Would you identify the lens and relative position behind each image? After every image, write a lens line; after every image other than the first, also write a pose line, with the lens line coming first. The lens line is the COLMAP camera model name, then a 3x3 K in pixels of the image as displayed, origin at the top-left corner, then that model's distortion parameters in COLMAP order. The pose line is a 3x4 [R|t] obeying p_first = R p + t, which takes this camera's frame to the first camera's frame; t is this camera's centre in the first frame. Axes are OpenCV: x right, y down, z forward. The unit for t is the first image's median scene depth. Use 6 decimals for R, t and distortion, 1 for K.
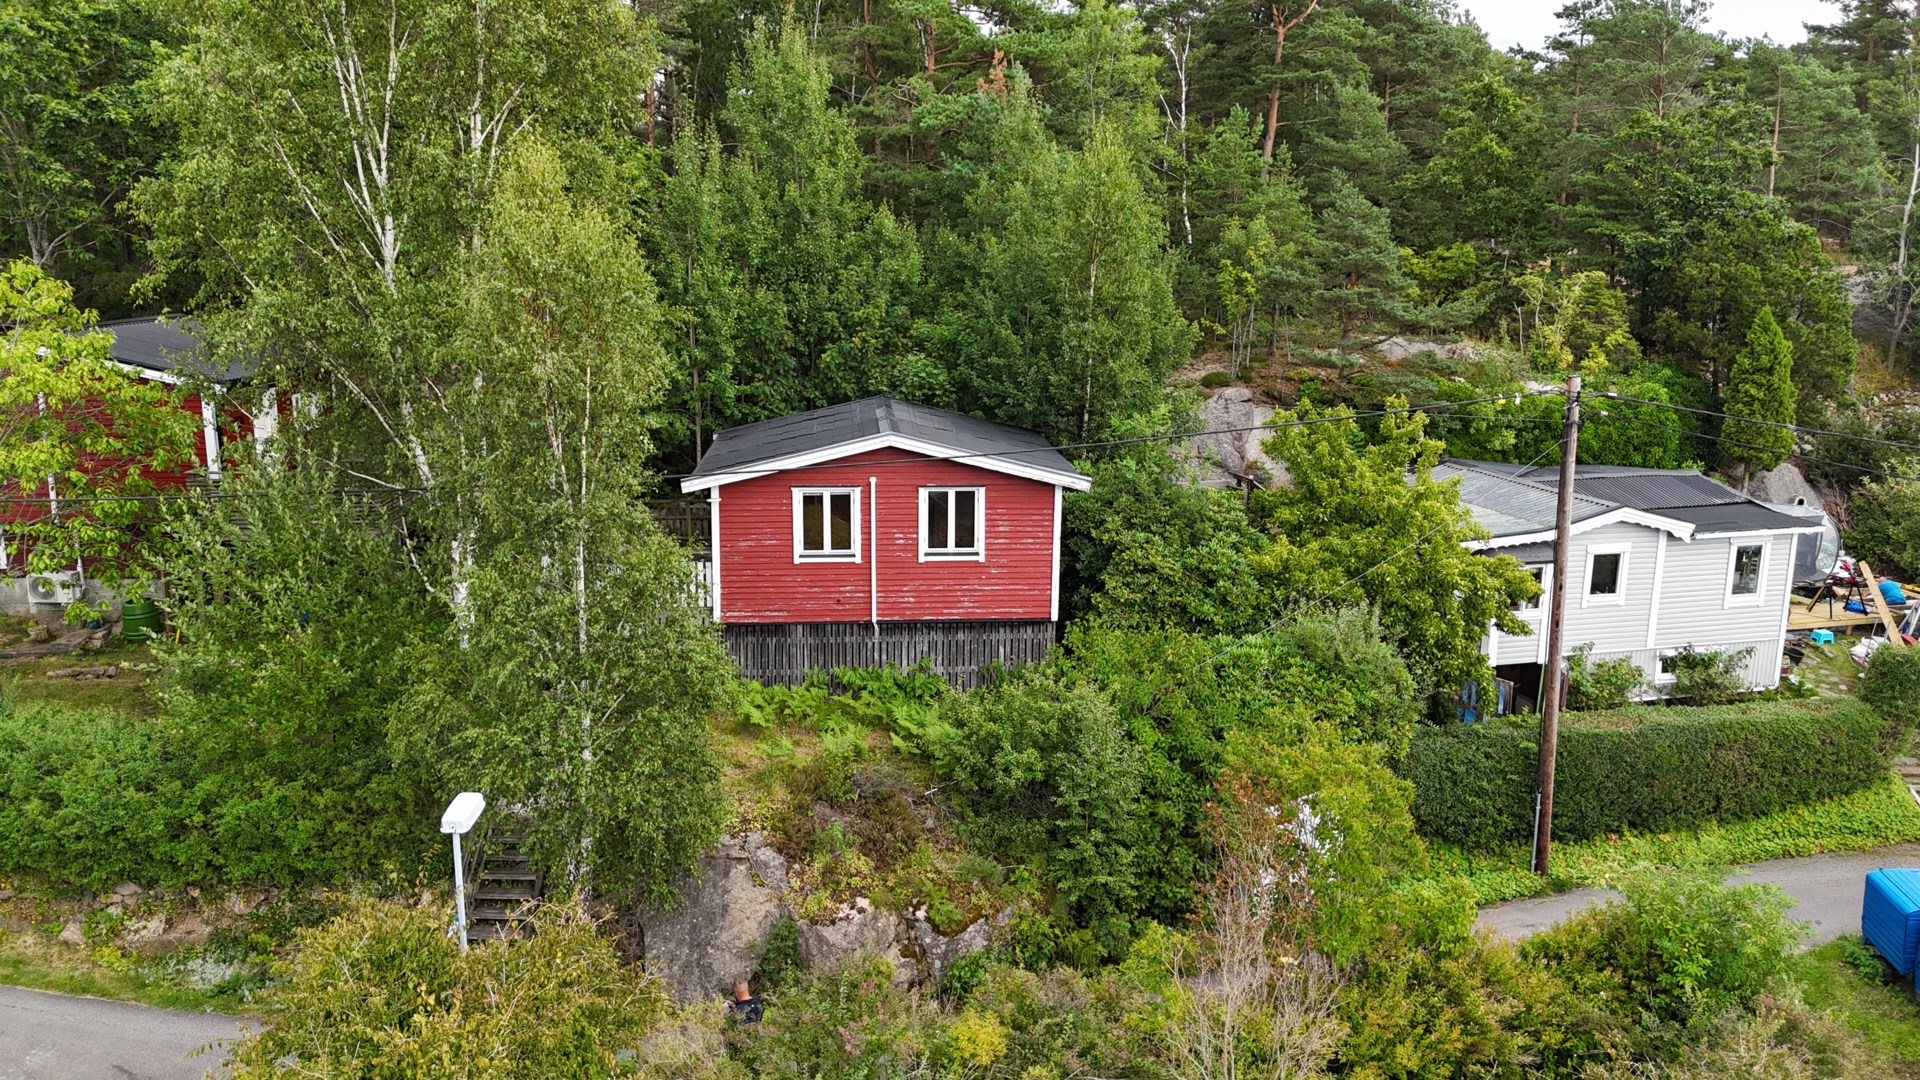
lens RADIAL K [[1411.2, 0, 956.7], [0, 1411.2, 533.7], [0, 0, 1]] dist [0.040584, -0.023639]
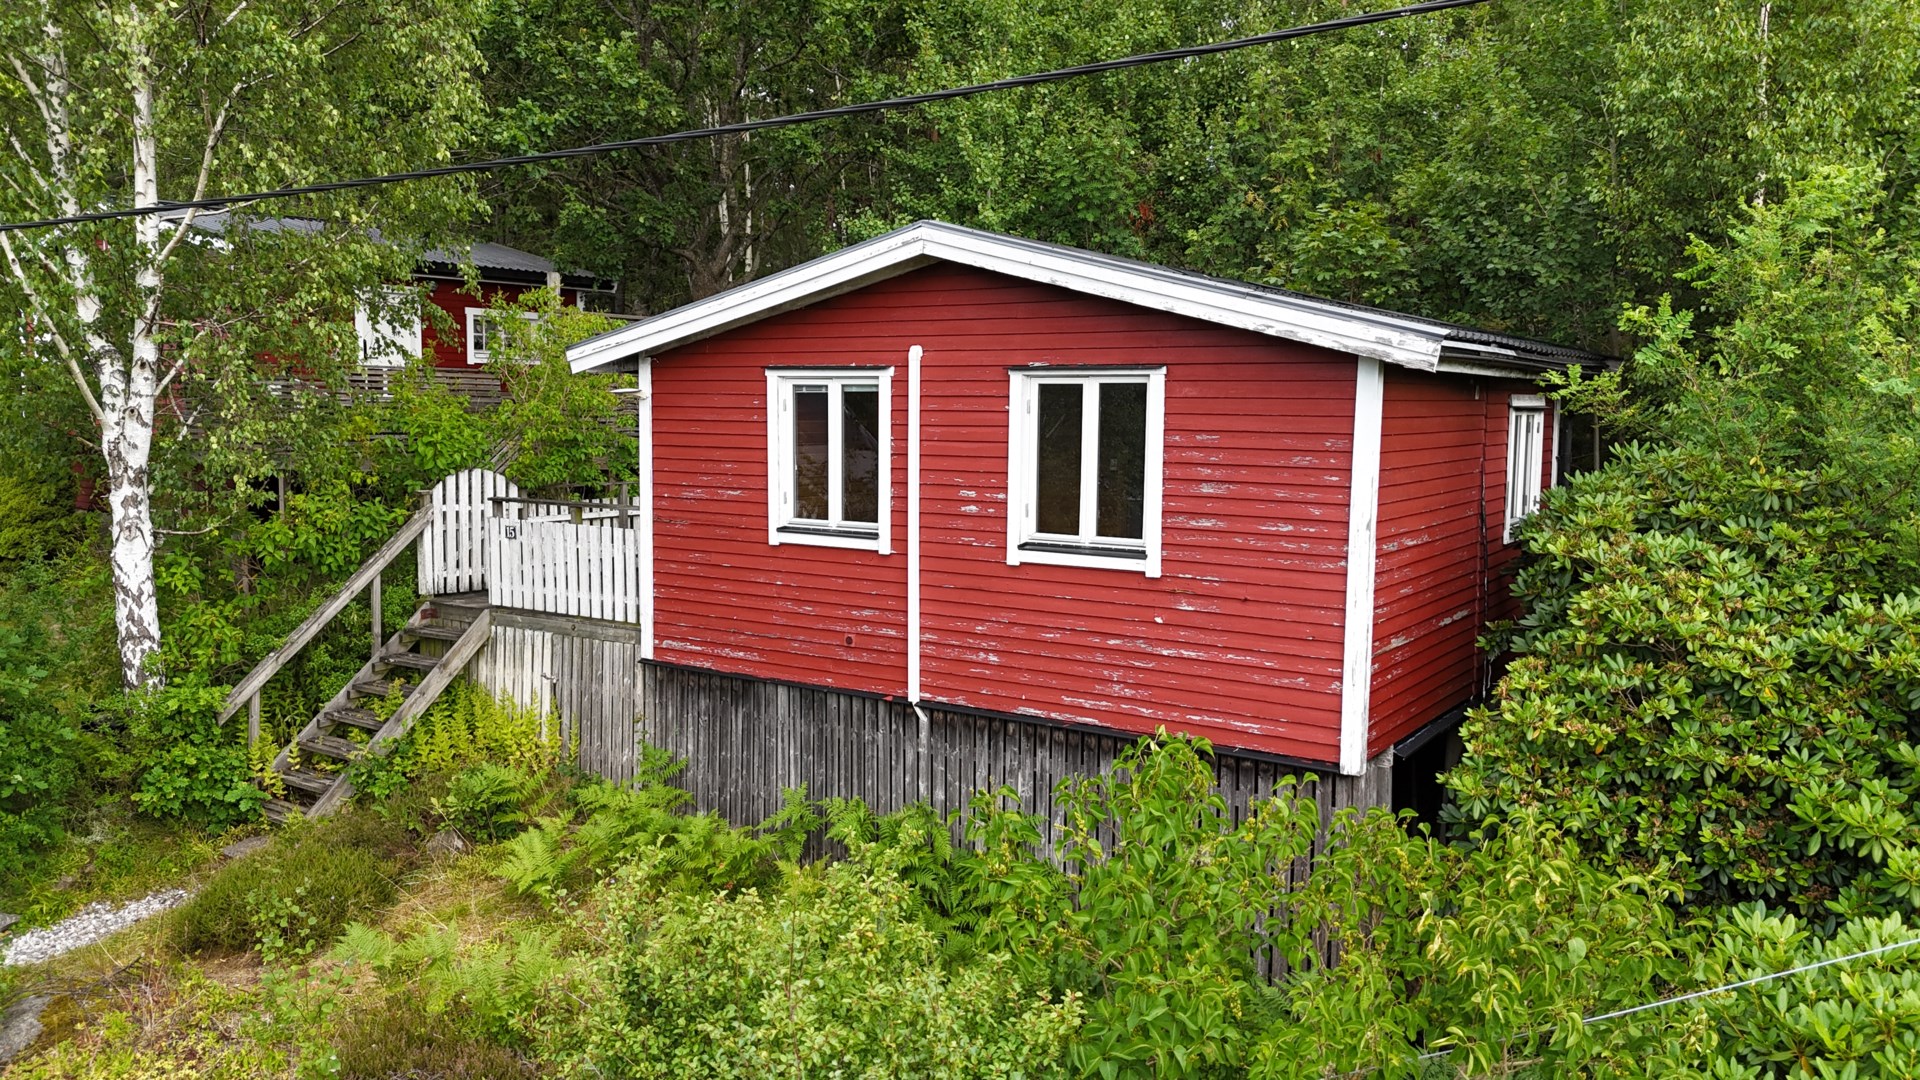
lens RADIAL K [[1411.2, 0, 953.8], [0, 1411.2, 538.0], [0, 0, 1]] dist [0.040584, -0.023639]
pose [[0.768461, 0.053421, -0.637663, 0.215200], [-0.133204, 0.988034, -0.077753, 0.045965], [0.625879, 0.144690, 0.766382, 0.685439]]
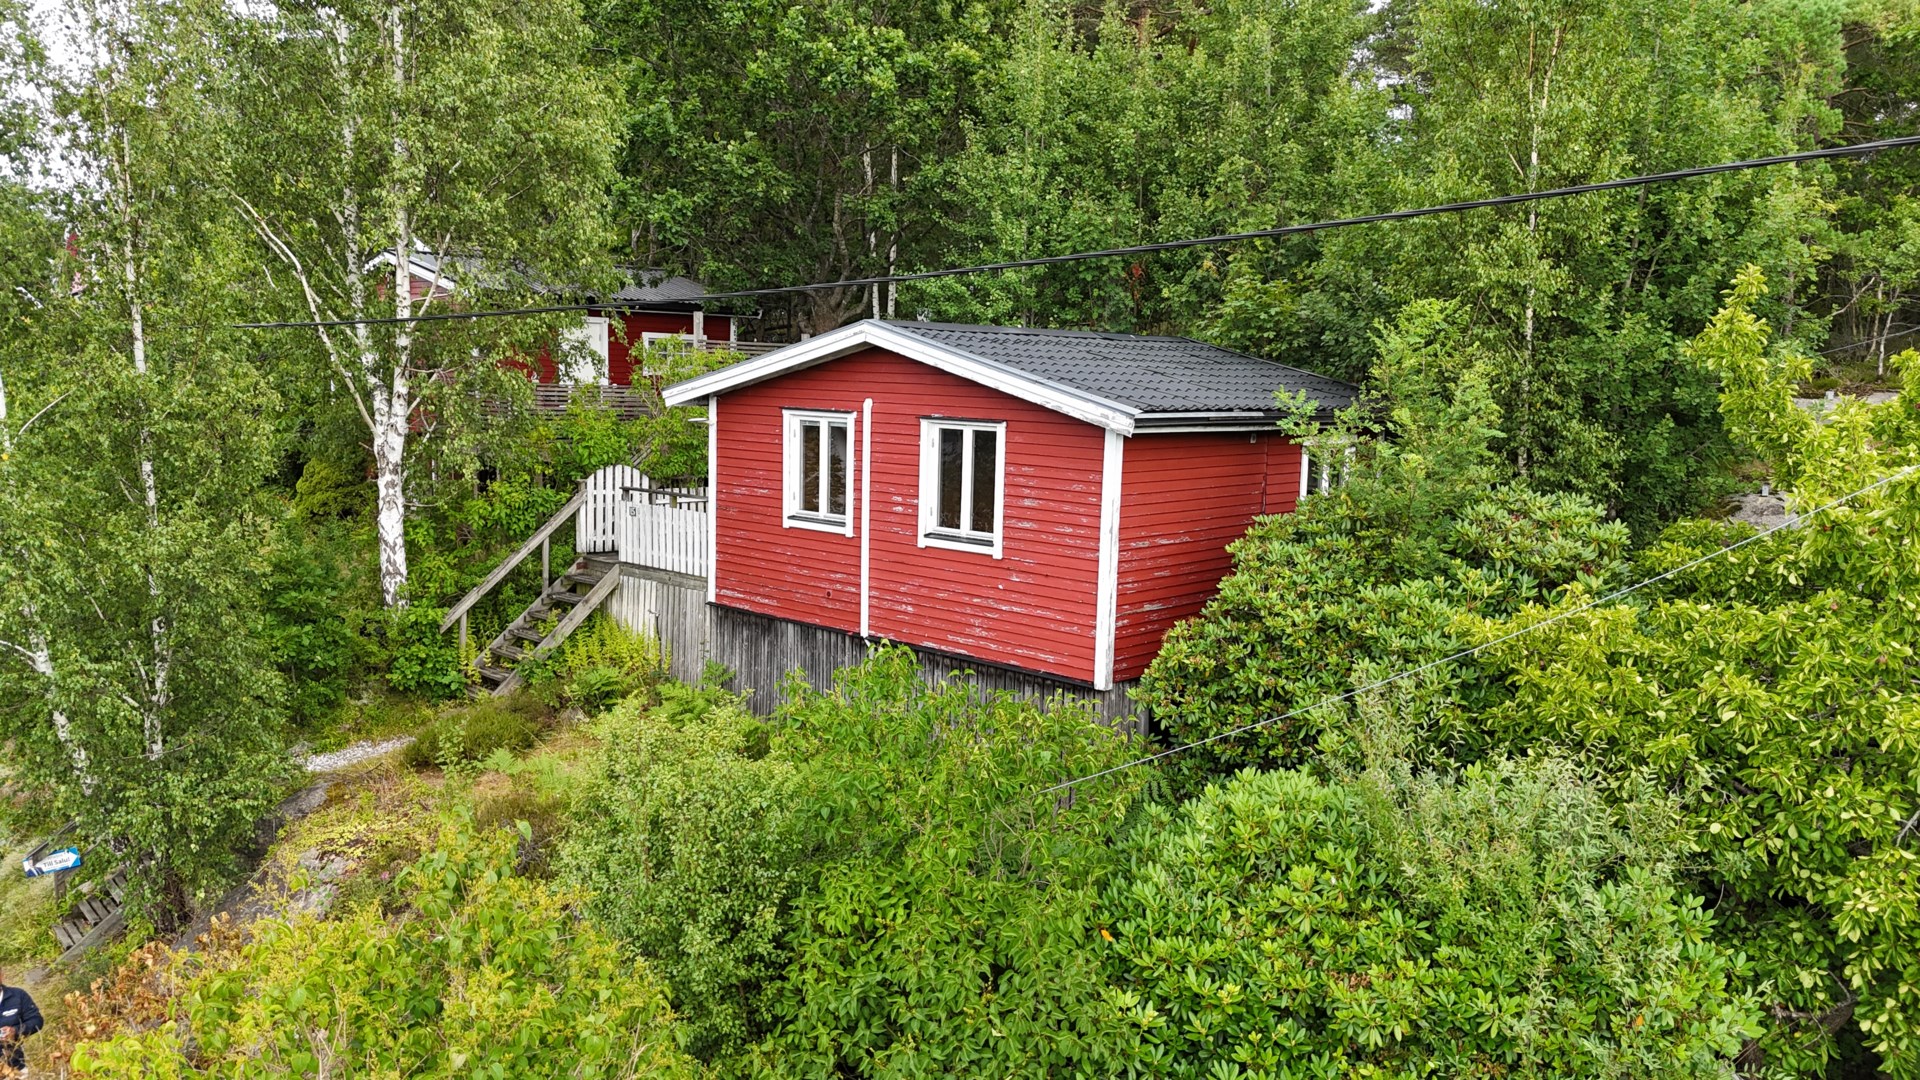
lens RADIAL K [[1411.2, 0, 964.3], [0, 1411.2, 535.6], [0, 0, 1]] dist [0.040584, -0.023639]
pose [[0.654147, 0.089855, -0.751012, 0.437525], [-0.174092, 0.984146, -0.033890, 0.032591], [0.736060, 0.152914, 0.659419, 0.618619]]
